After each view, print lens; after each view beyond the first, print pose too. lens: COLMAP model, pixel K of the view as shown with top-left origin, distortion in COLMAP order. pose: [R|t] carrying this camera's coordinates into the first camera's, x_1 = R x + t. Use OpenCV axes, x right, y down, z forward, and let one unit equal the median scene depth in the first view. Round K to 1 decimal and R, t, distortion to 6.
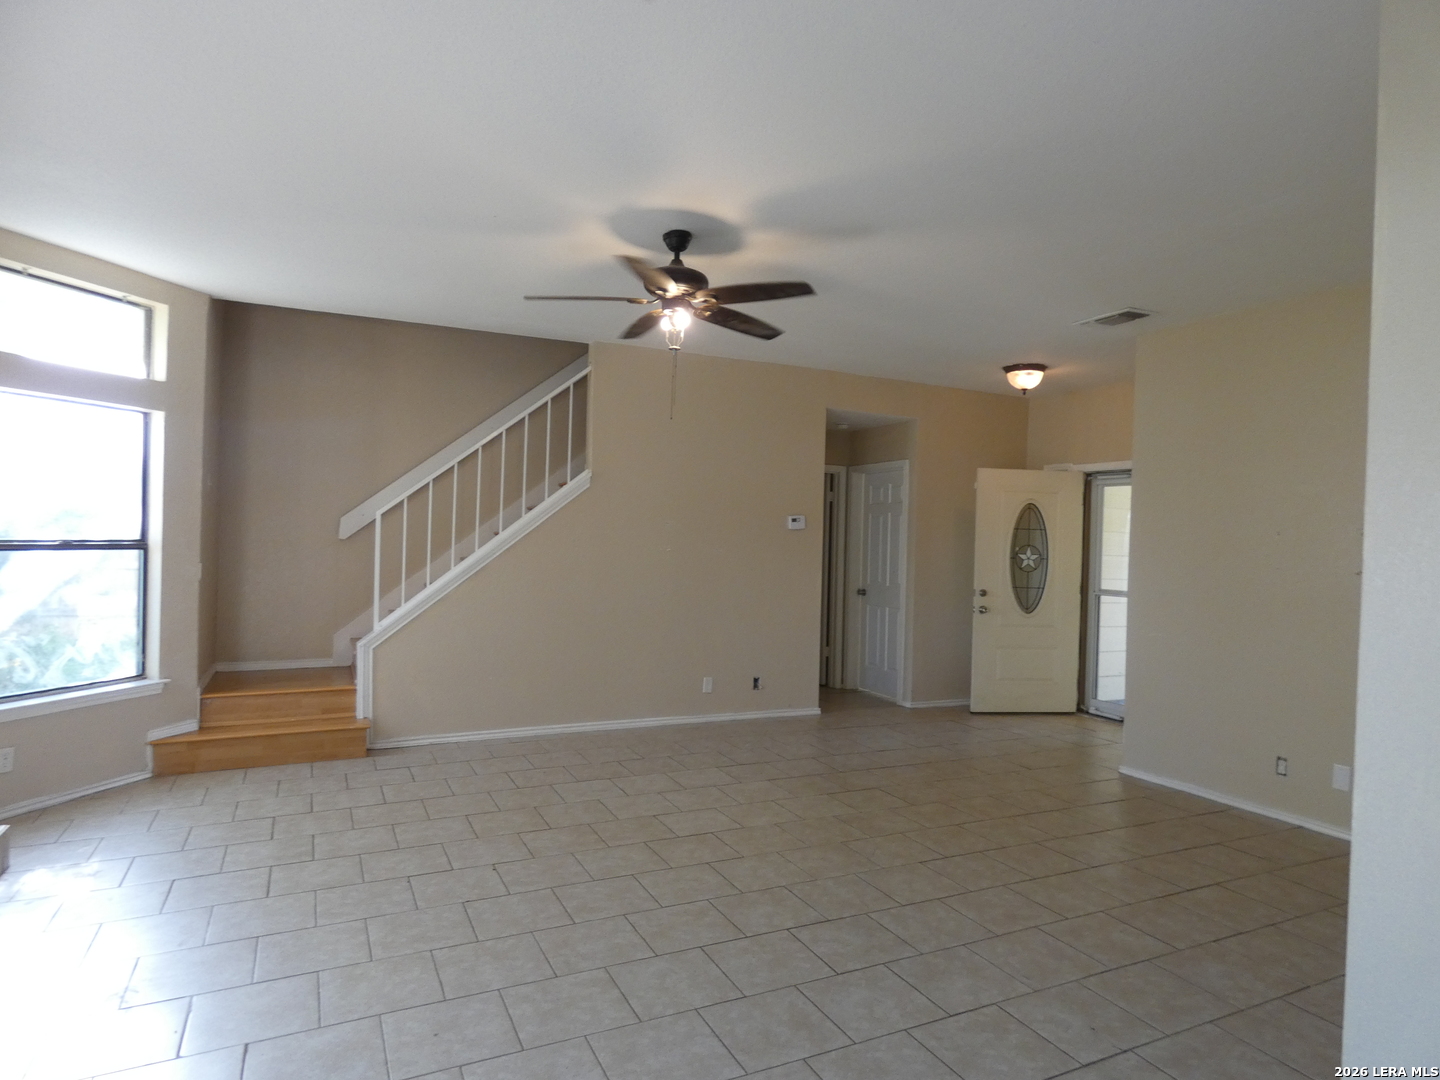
lens RADIAL K [[857.1, 0, 720.8], [0, 857.1, 538.2], [0, 0, 1]] dist [0.005326, 0.000967]
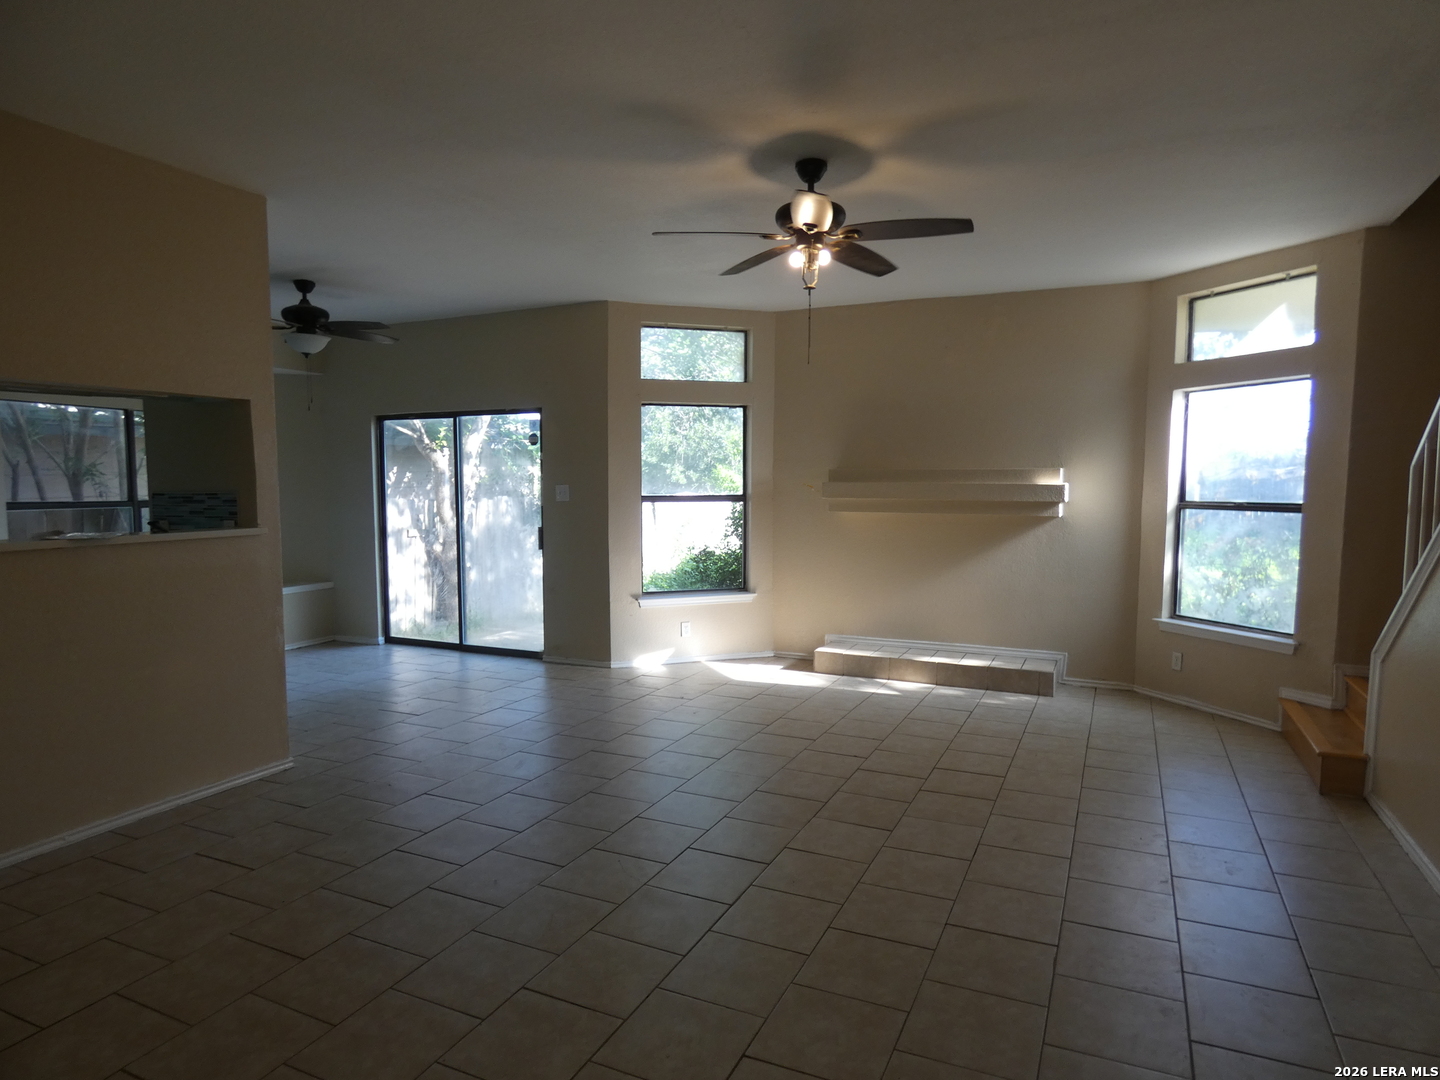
lens RADIAL K [[857.1, 0, 722.3], [0, 857.1, 548.1], [0, 0, 1]] dist [0.005326, 0.000967]
pose [[-0.772431, 0.026966, -0.634526, 0.567651], [-0.012918, 0.998224, 0.058148, 0.007573], [0.634967, 0.053112, -0.770711, 1.530146]]
